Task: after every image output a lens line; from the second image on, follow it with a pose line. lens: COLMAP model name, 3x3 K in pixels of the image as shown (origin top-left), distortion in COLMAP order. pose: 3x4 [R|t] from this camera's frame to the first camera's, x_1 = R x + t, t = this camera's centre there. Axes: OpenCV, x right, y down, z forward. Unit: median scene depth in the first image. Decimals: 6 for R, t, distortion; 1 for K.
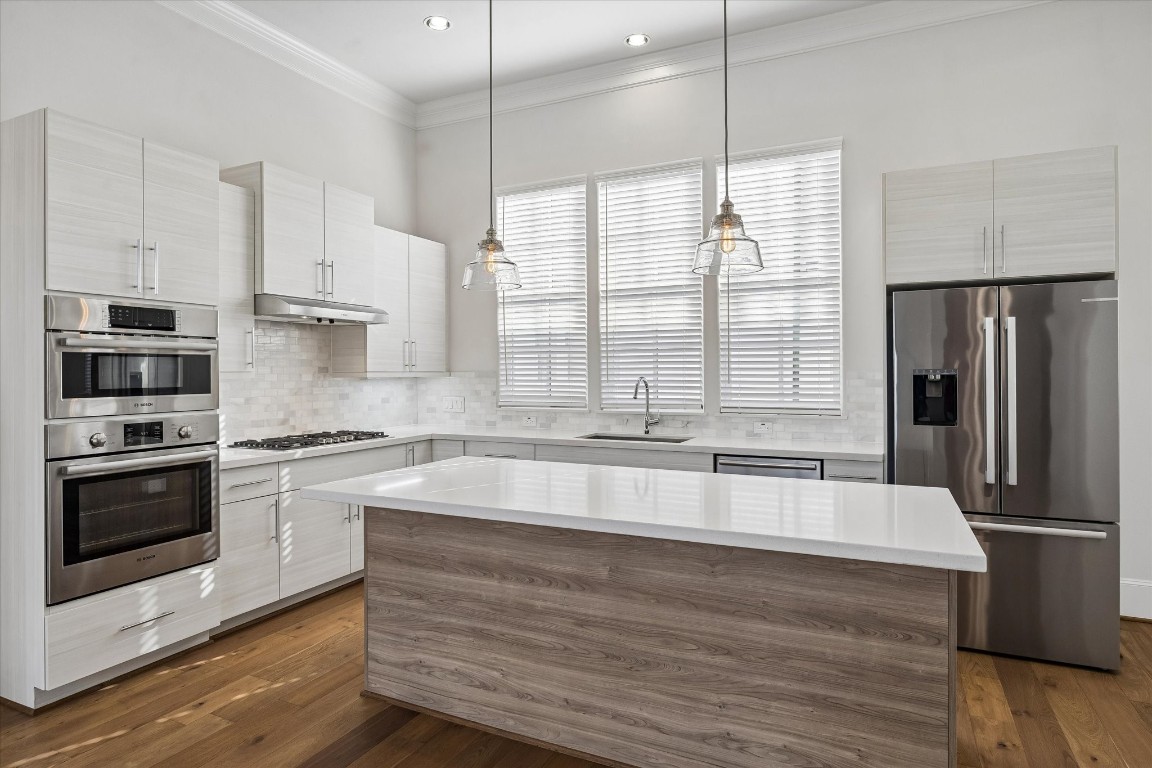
lens RADIAL K [[657.6, 0, 570.8], [0, 657.6, 374.0], [0, 0, 1]] dist [-0.010546, 0.002491]
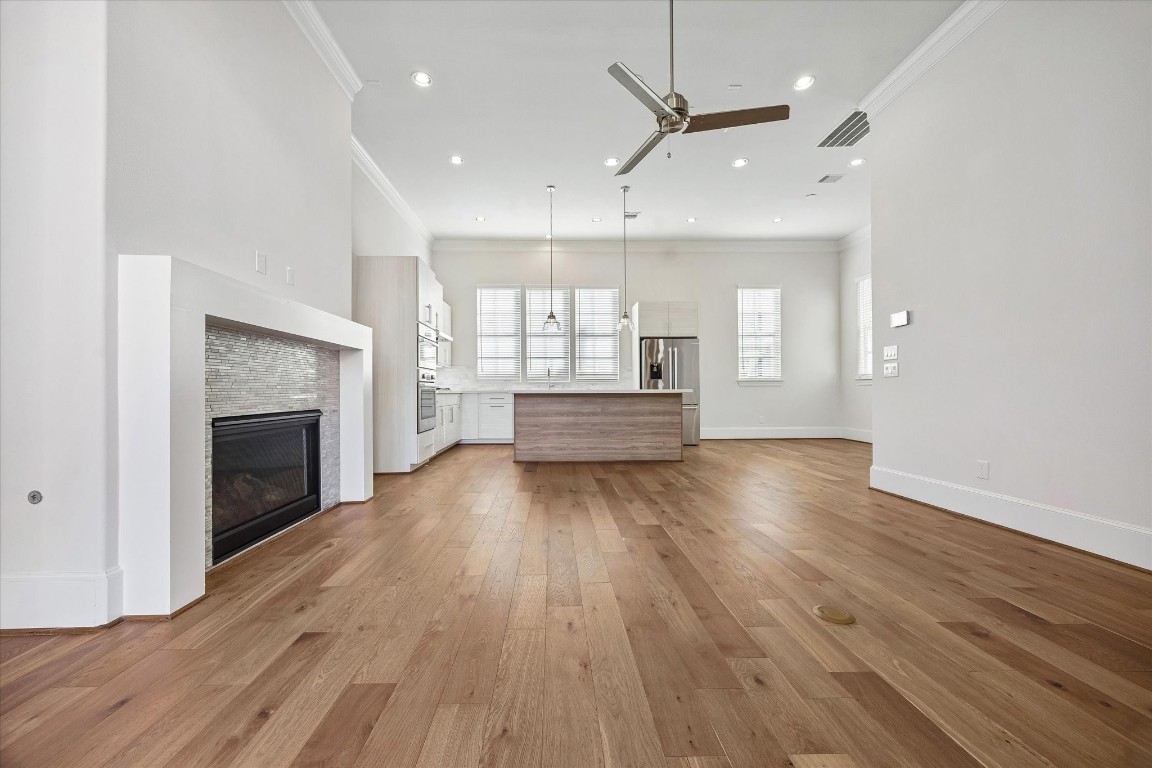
lens RADIAL K [[436.4, 0, 556.8], [0, 436.4, 388.3], [0, 0, 1]] dist [-0.003243, 0.000671]
pose [[0.892234, 0.004552, 0.451551, -0.900042], [-0.000158, 0.999952, -0.009767, 0.145327], [-0.451574, 0.008643, 0.892192, -0.759775]]
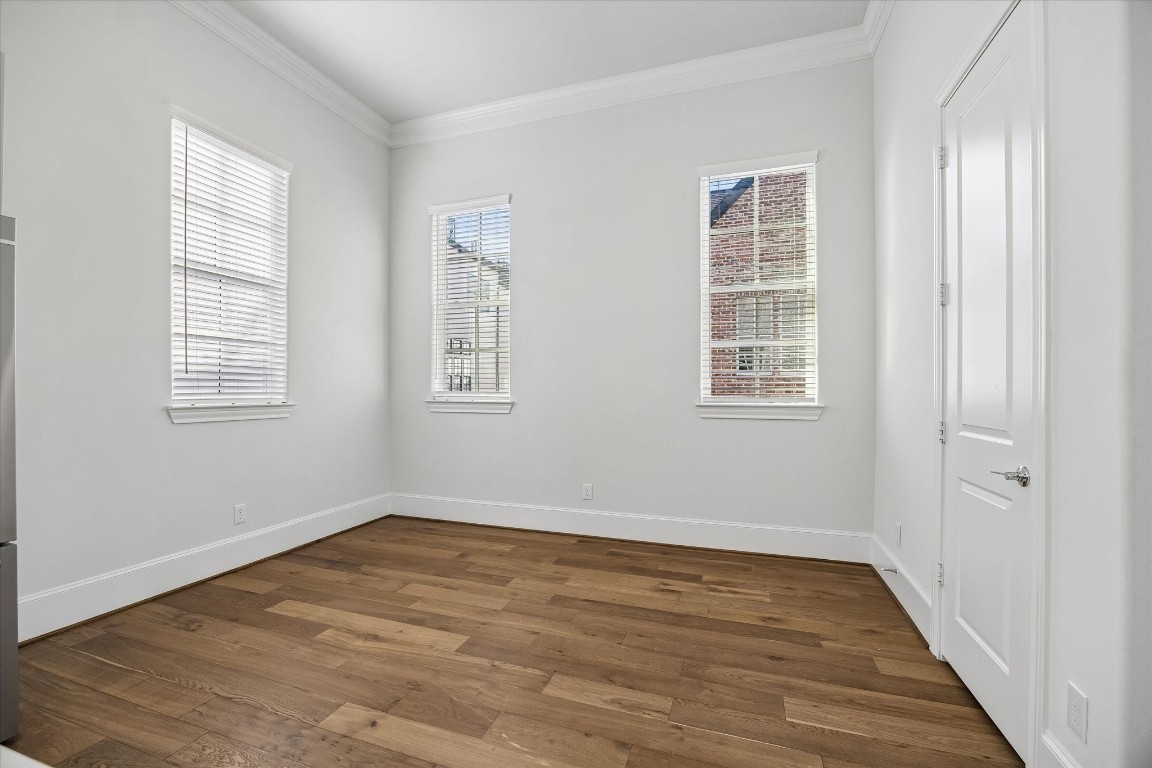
lens RADIAL K [[498.8, 0, 567.9], [0, 498.8, 390.2], [0, 0, 1]] dist [-0.009041, 0.000242]
pose [[-0.111518, 0.006803, 0.993739, 0.170496], [0.002269, 0.999976, -0.006591, 0.052570], [-0.993760, 0.001520, -0.111531, 0.370334]]
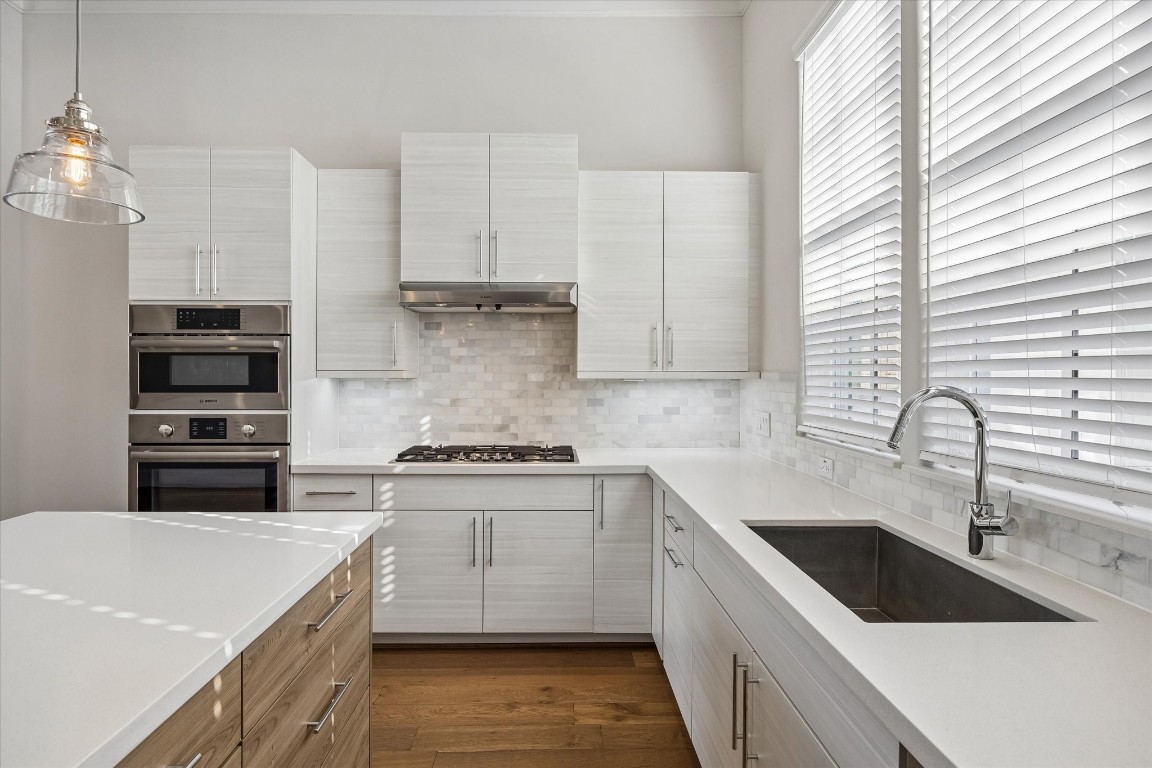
lens RADIAL K [[610.1, 0, 579.6], [0, 610.1, 377.4], [0, 0, 1]] dist [0.001499, -0.001495]
pose [[0.447716, 0.010520, -0.894114, 0.447076], [-0.005899, 0.999944, 0.008811, -0.002703], [0.894156, 0.001329, 0.447753, 0.996651]]
